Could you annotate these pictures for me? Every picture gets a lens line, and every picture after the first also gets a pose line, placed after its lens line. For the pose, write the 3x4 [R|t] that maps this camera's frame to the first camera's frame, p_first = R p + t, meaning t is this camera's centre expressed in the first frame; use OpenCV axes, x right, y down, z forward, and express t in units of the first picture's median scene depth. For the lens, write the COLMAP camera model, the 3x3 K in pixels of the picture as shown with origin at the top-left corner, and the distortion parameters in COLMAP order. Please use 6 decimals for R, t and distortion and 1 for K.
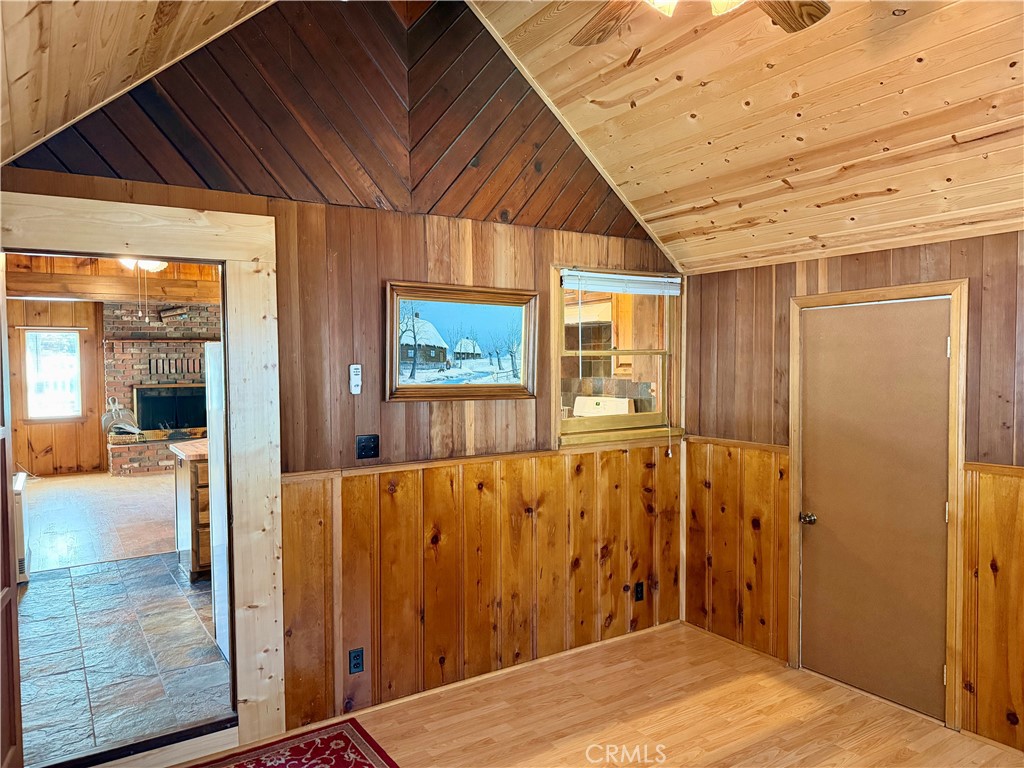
lens RADIAL K [[710.3, 0, 521.5], [0, 710.3, 378.5], [0, 0, 1]] dist [0.090734, -0.119847]
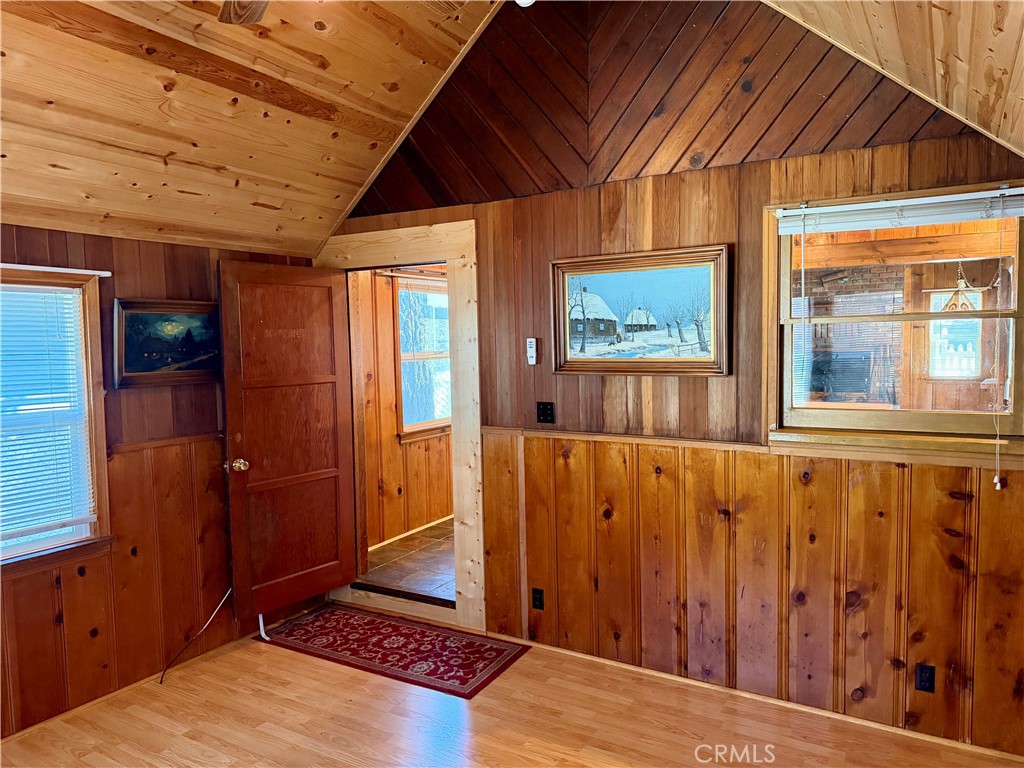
lens RADIAL K [[710.3, 0, 509.7], [0, 710.3, 376.5], [0, 0, 1]] dist [0.090734, -0.119847]
pose [[0.436517, 0.051918, -0.898197, 0.703729], [-0.004335, 0.998443, 0.055606, -0.020030], [0.899685, -0.020380, 0.436063, 0.447035]]
